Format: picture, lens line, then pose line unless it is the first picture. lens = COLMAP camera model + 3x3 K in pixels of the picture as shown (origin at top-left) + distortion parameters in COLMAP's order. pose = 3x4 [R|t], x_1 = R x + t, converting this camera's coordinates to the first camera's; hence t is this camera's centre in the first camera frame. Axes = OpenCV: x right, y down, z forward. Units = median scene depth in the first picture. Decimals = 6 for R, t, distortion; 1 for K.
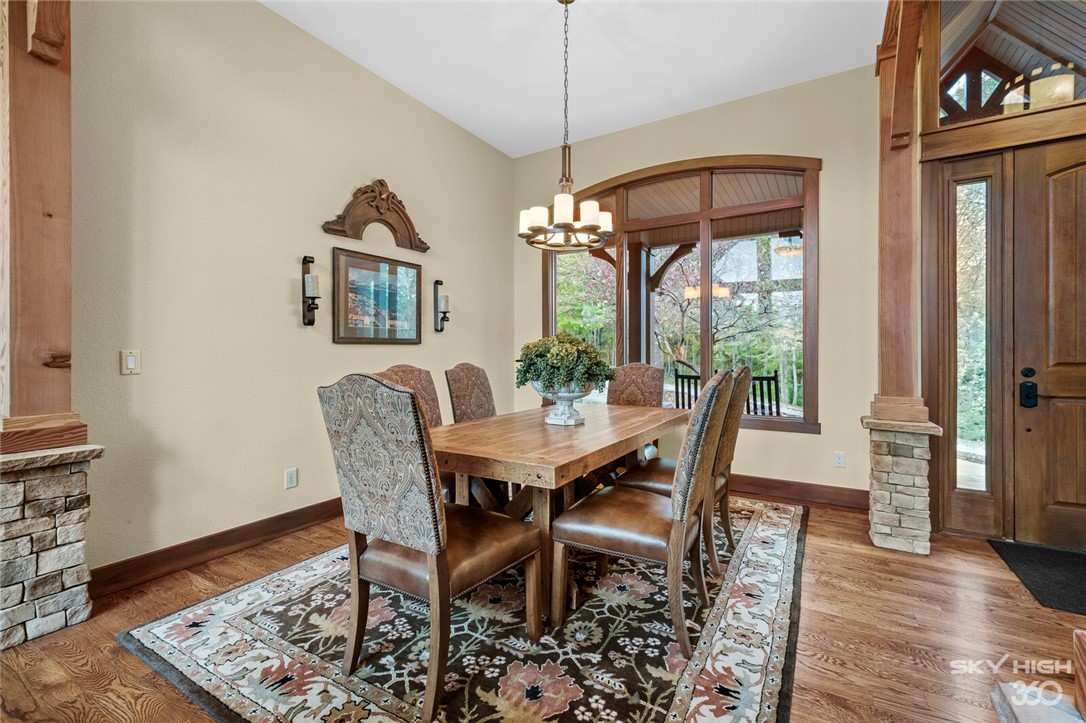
lens RADIAL K [[468.2, 0, 542.6], [0, 468.2, 355.3], [0, 0, 1]] dist [0.015804, -0.000117]
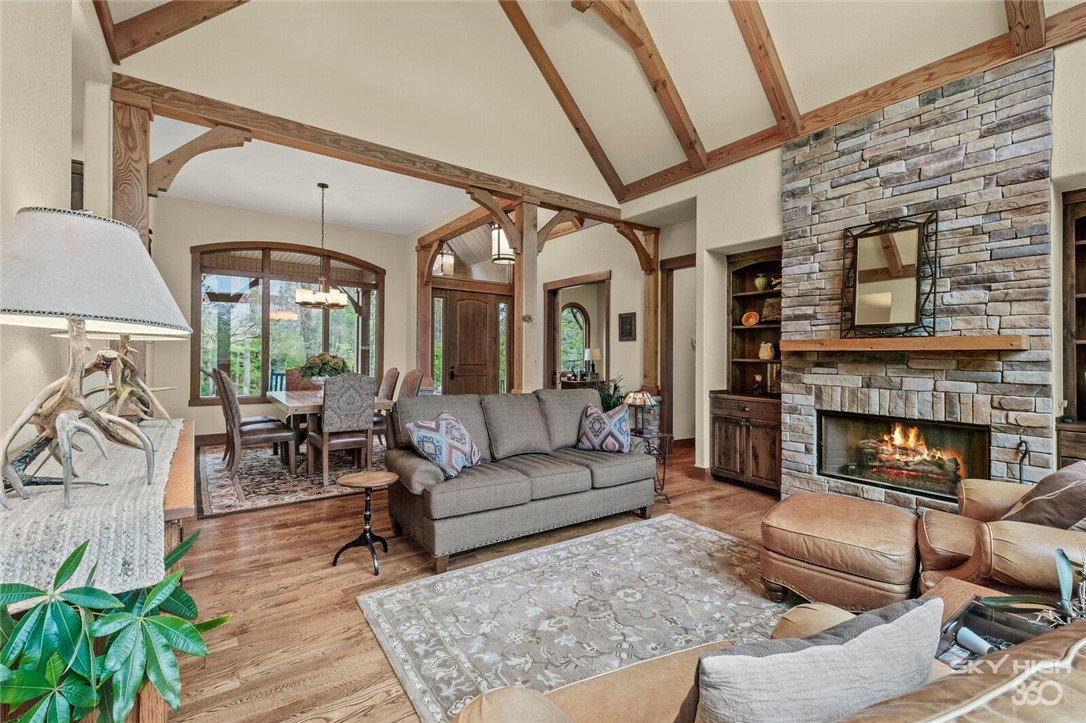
lens RADIAL K [[458.1, 0, 540.9], [0, 458.1, 355.5], [0, 0, 1]] dist [-0.001172, -0.000280]
pose [[0.386326, 0.005931, 0.922343, -1.334079], [-0.013327, 0.999911, -0.000848, -0.043056], [-0.922266, -0.011964, 0.386371, -0.568143]]
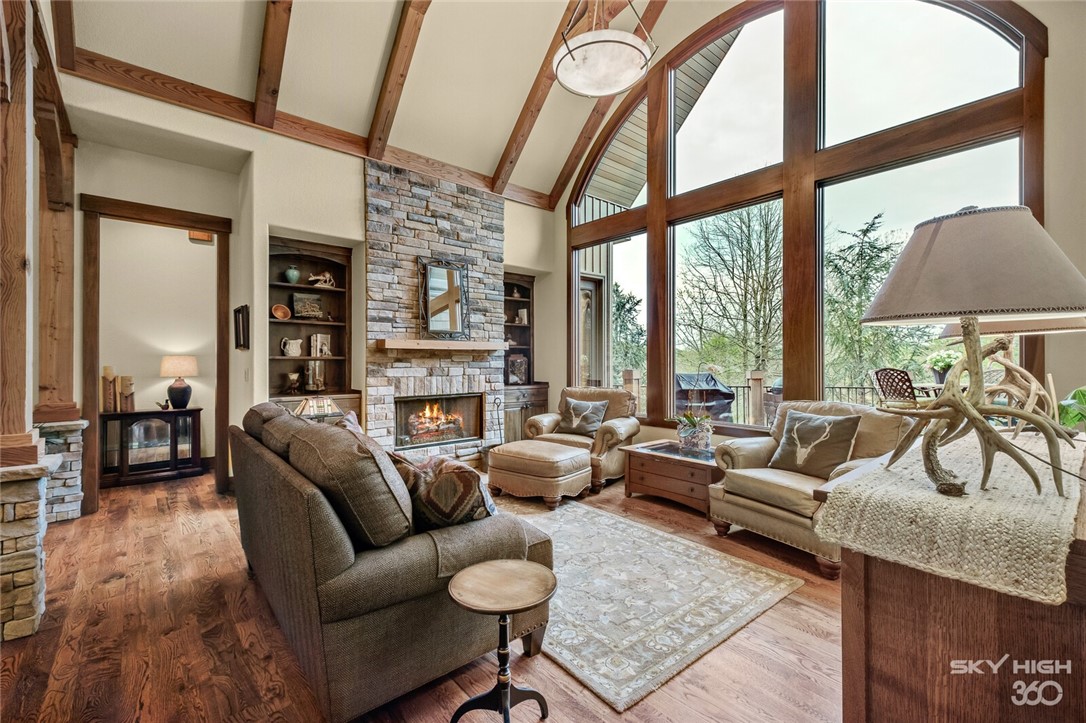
lens RADIAL K [[468.2, 0, 542.6], [0, 468.2, 355.3], [0, 0, 1]] dist [0.015804, -0.000117]
pose [[-0.951552, -0.000358, 0.307488, -0.809421], [-0.002468, 0.999976, -0.006474, -0.036192], [-0.307479, -0.006919, -0.951530, 0.581280]]
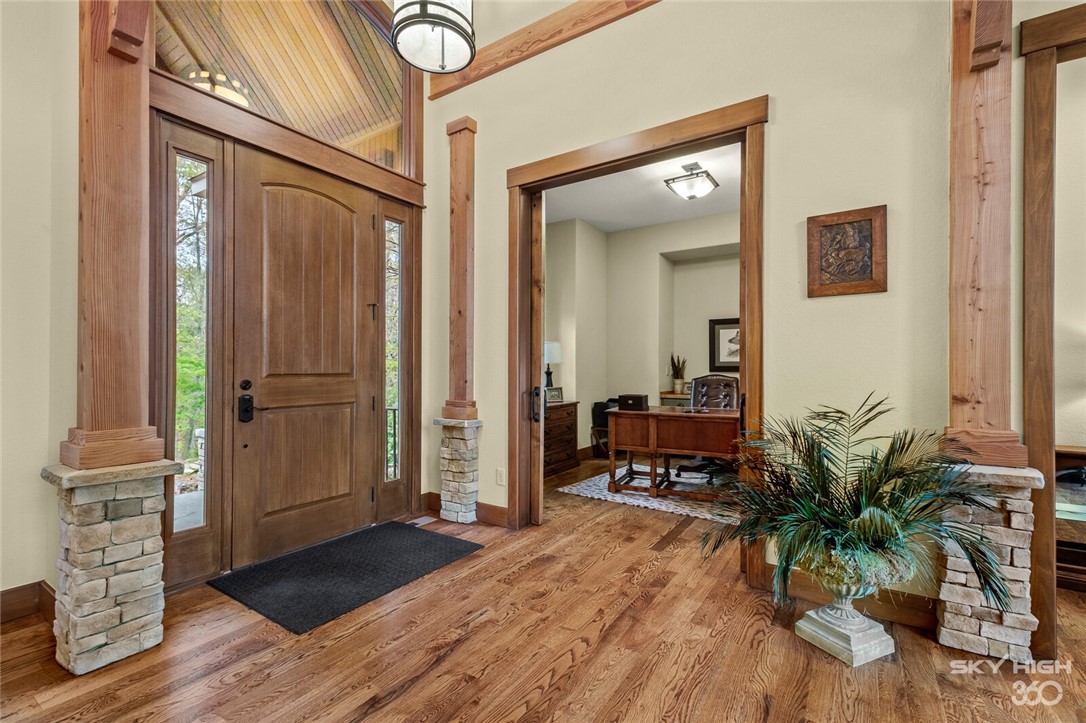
lens RADIAL K [[474.7, 0, 547.3], [0, 474.7, 365.0], [0, 0, 1]] dist [0.008025, -0.000179]
pose [[0.031558, 0.004475, 0.999492, 0.096799], [-0.003341, 0.999985, -0.004372, -0.001438], [-0.999496, -0.003201, 0.031572, 0.374021]]
